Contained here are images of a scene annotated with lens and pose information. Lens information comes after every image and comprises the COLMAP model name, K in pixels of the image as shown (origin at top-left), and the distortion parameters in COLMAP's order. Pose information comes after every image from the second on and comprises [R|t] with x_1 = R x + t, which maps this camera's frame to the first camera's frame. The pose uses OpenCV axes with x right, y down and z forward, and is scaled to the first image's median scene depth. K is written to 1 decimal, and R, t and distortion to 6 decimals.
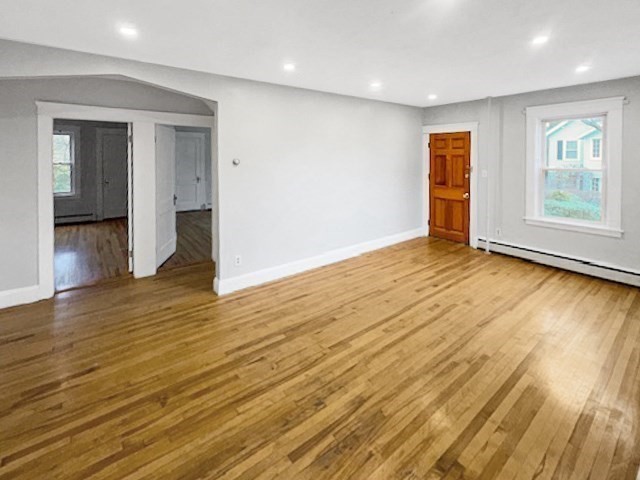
lens RADIAL K [[256.3, 0, 320.0], [0, 256.3, 240.0], [0, 0, 1]] dist [-0.009139, -0.000029]
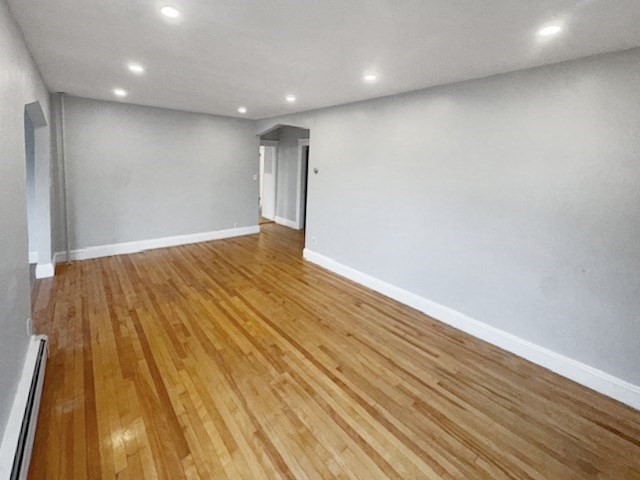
lens RADIAL K [[256.3, 0, 320.0], [0, 256.3, 240.0], [0, 0, 1]] dist [-0.009139, -0.000029]
pose [[0.120176, 0.306229, -0.944342, 1.382318], [-0.341884, 0.905815, 0.250228, -0.384771], [0.932026, 0.292784, 0.213552, 1.020617]]
